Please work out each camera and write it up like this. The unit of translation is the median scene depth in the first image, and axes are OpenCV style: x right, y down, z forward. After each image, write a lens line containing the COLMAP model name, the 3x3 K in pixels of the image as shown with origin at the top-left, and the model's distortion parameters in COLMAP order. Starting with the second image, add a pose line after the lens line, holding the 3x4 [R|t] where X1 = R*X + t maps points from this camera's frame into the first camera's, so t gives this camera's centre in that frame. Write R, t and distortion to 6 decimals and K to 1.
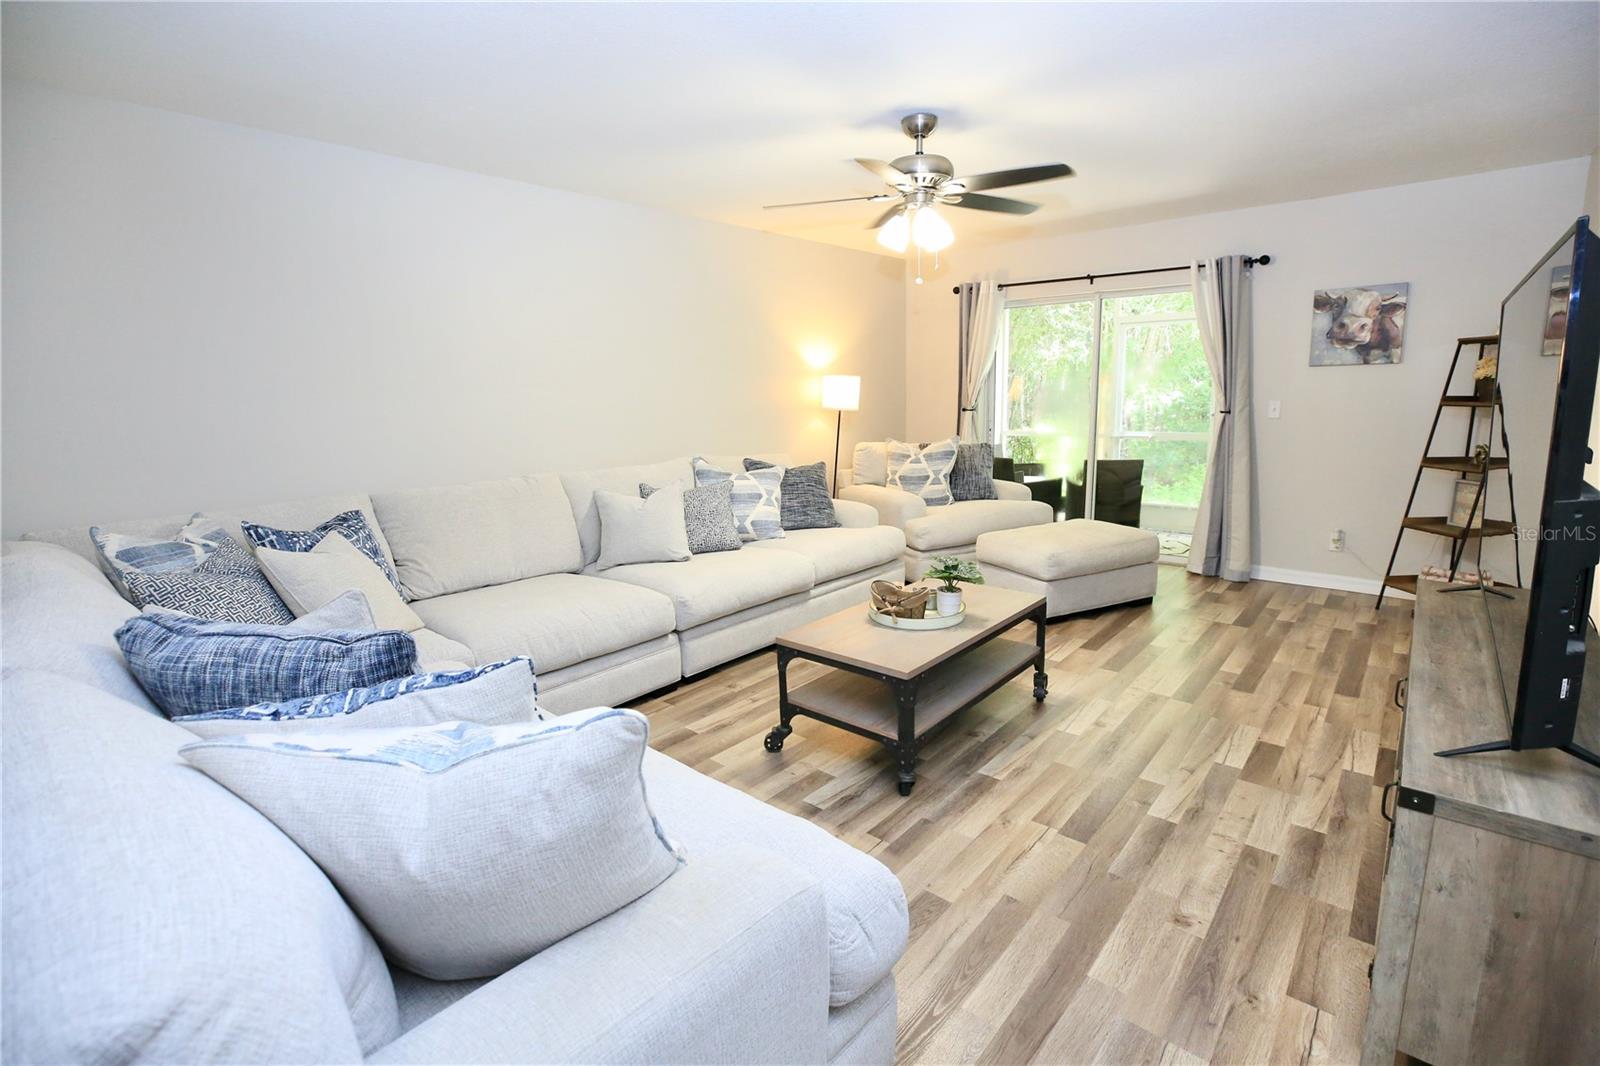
lens RADIAL K [[726.0, 0, 806.1], [0, 726.0, 527.1], [0, 0, 1]] dist [-0.041442, 0.010047]
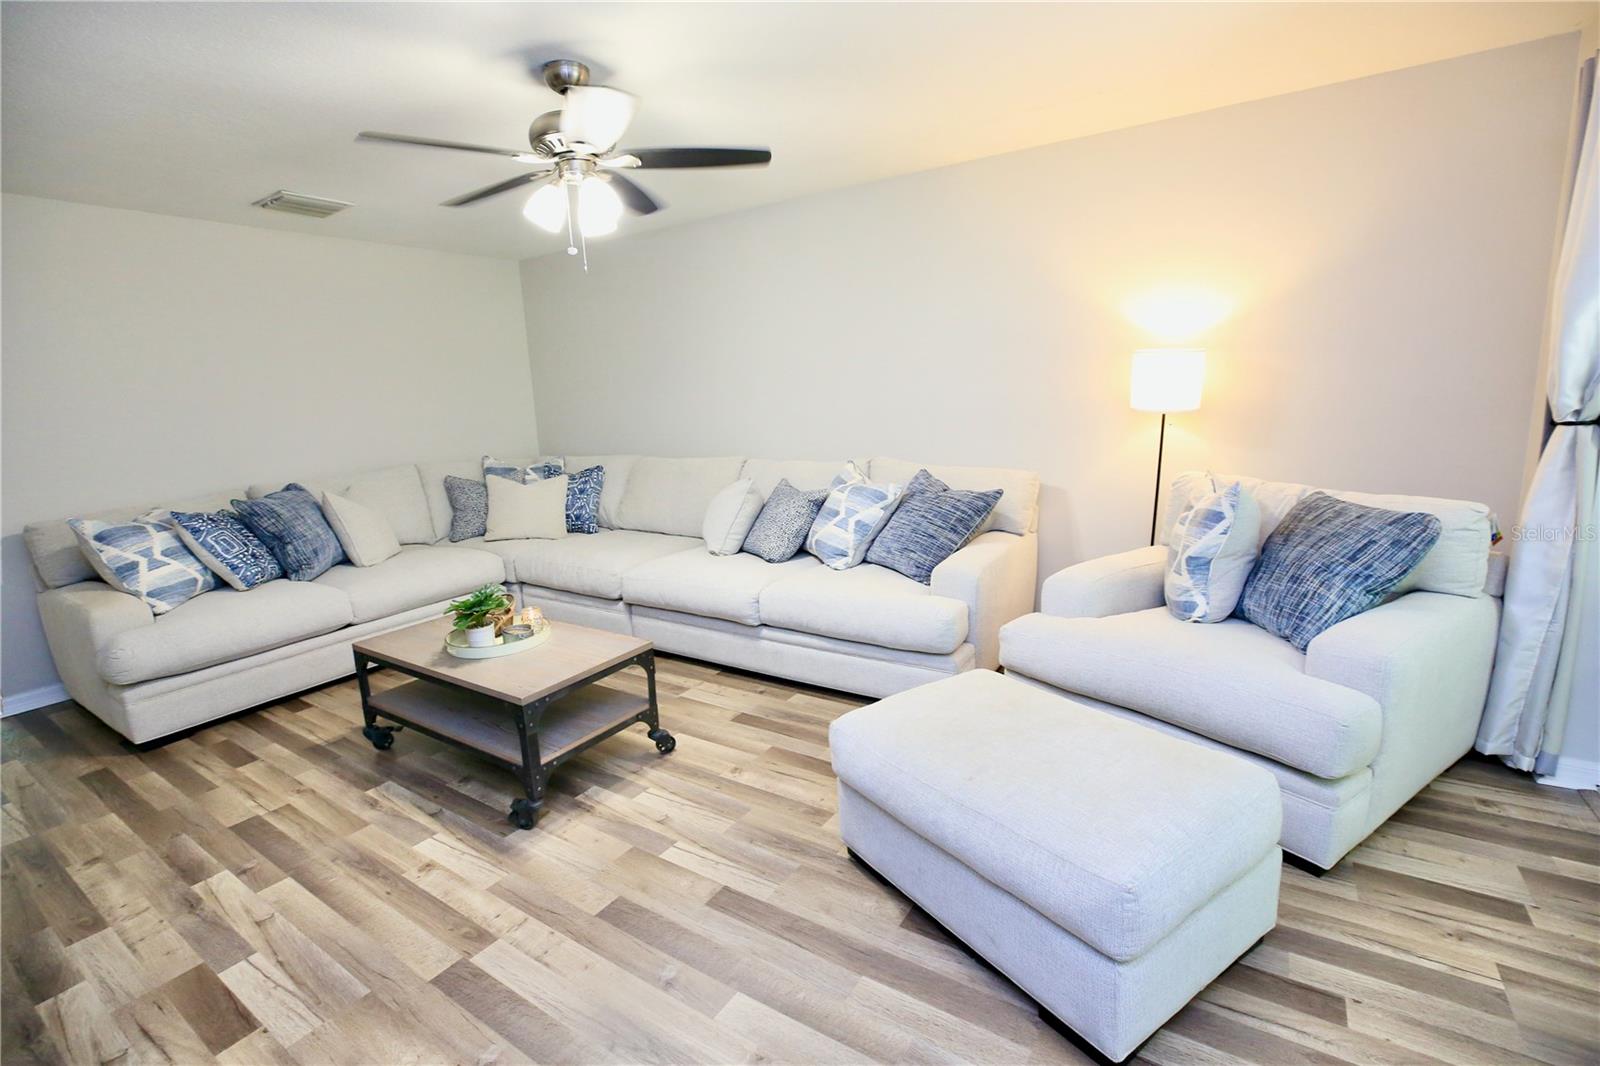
lens RADIAL K [[726.0, 0, 806.1], [0, 726.0, 527.1], [0, 0, 1]] dist [-0.041442, 0.010047]
pose [[0.140160, 0.196165, -0.970502, 1.358052], [-0.143527, 0.973850, 0.176114, -0.310142], [0.979671, 0.114609, 0.164650, 1.495693]]
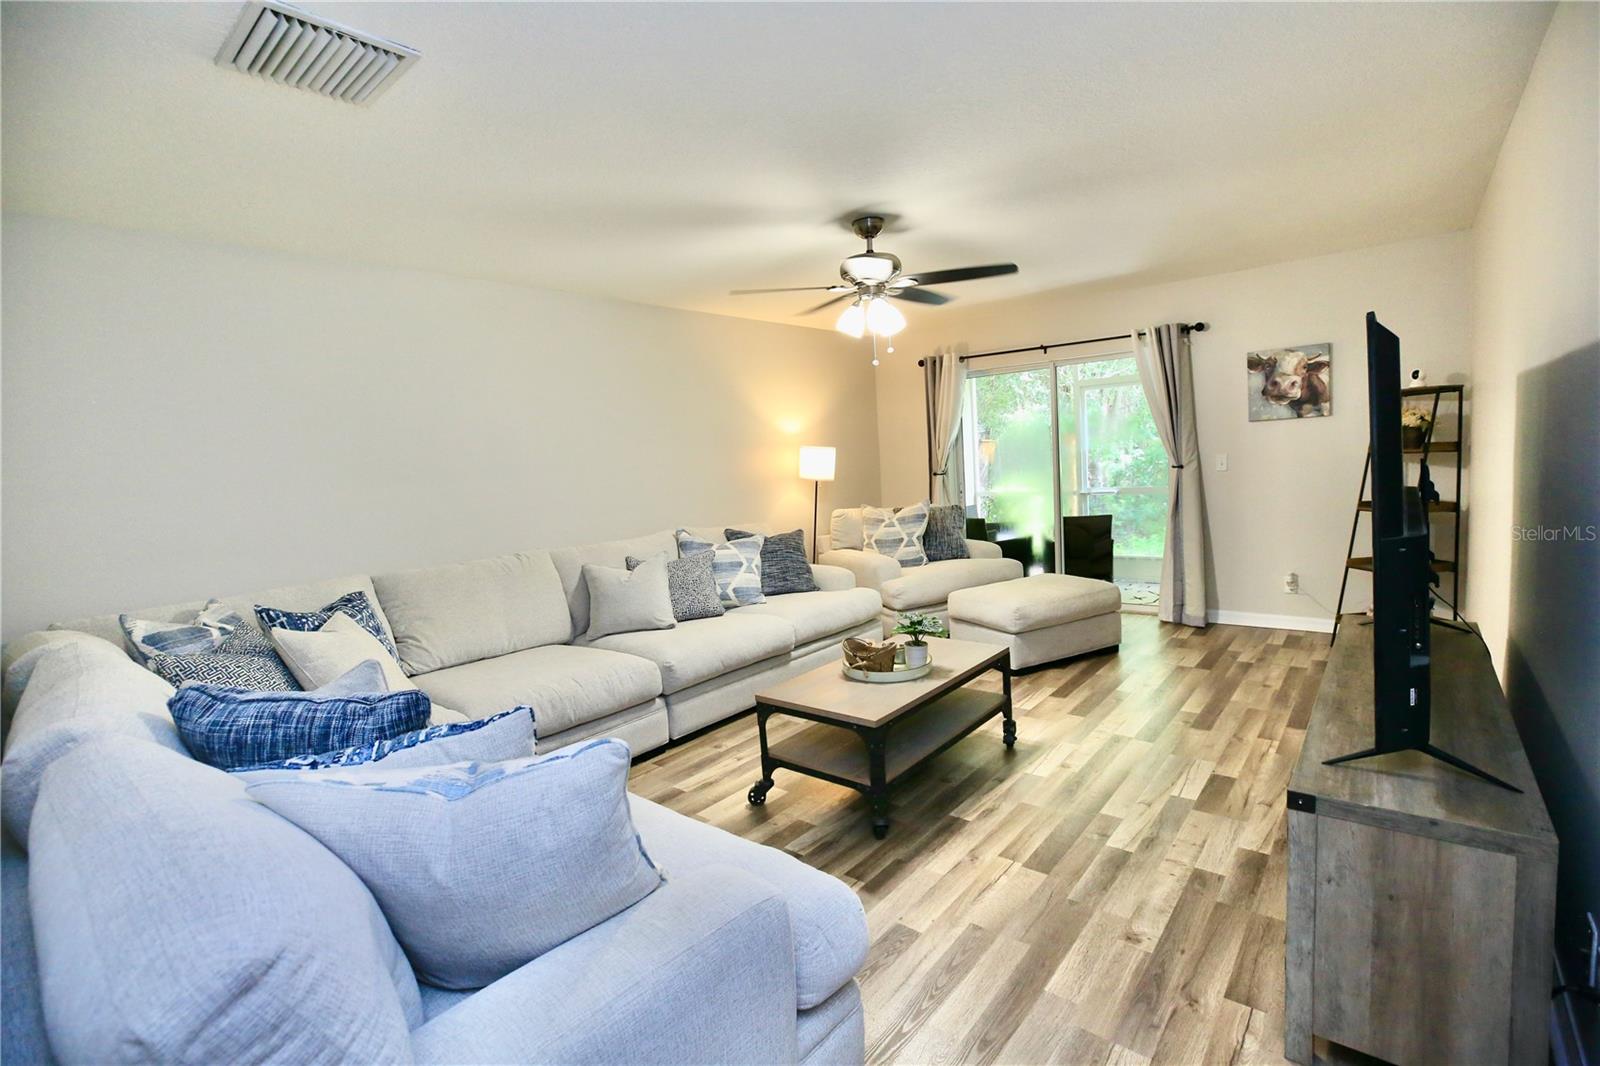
lens RADIAL K [[726.0, 0, 806.1], [0, 726.0, 527.1], [0, 0, 1]] dist [-0.041442, 0.010047]
pose [[0.999081, -0.039435, 0.016821, 0.028641], [0.040810, 0.994992, -0.091248, 0.006840], [-0.013138, 0.091850, 0.995686, -0.100649]]
